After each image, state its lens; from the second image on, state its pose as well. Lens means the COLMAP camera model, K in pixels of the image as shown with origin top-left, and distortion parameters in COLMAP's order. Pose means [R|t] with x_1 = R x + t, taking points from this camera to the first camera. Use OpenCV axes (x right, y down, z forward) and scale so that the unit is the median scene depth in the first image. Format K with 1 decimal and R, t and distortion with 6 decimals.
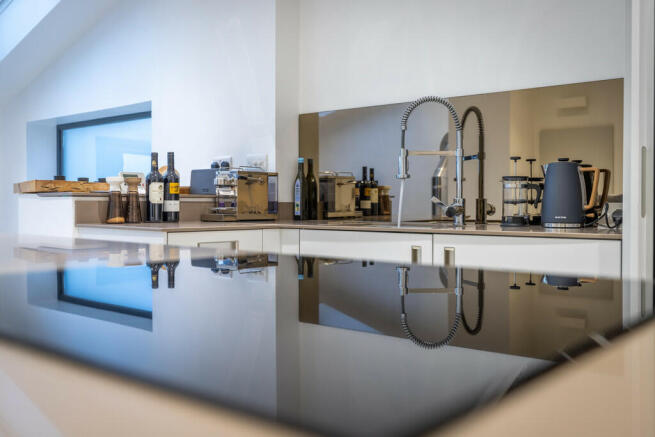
lens RADIAL K [[660.9, 0, 327.5], [0, 660.9, 218.5], [0, 0, 1]] dist [0.001585, 0.004312]
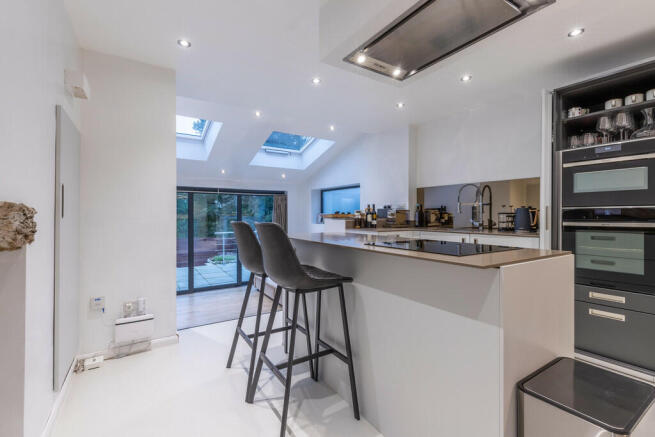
lens RADIAL K [[299.5, 0, 327.5], [0, 299.5, 218.5], [0, 0, 1]] dist [-0.000968, -0.000044]
pose [[0.956367, 0.002271, -0.292158, -0.042848], [-0.006357, 0.999895, -0.013038, -0.016688], [0.292098, 0.014327, 0.956281, -0.342920]]
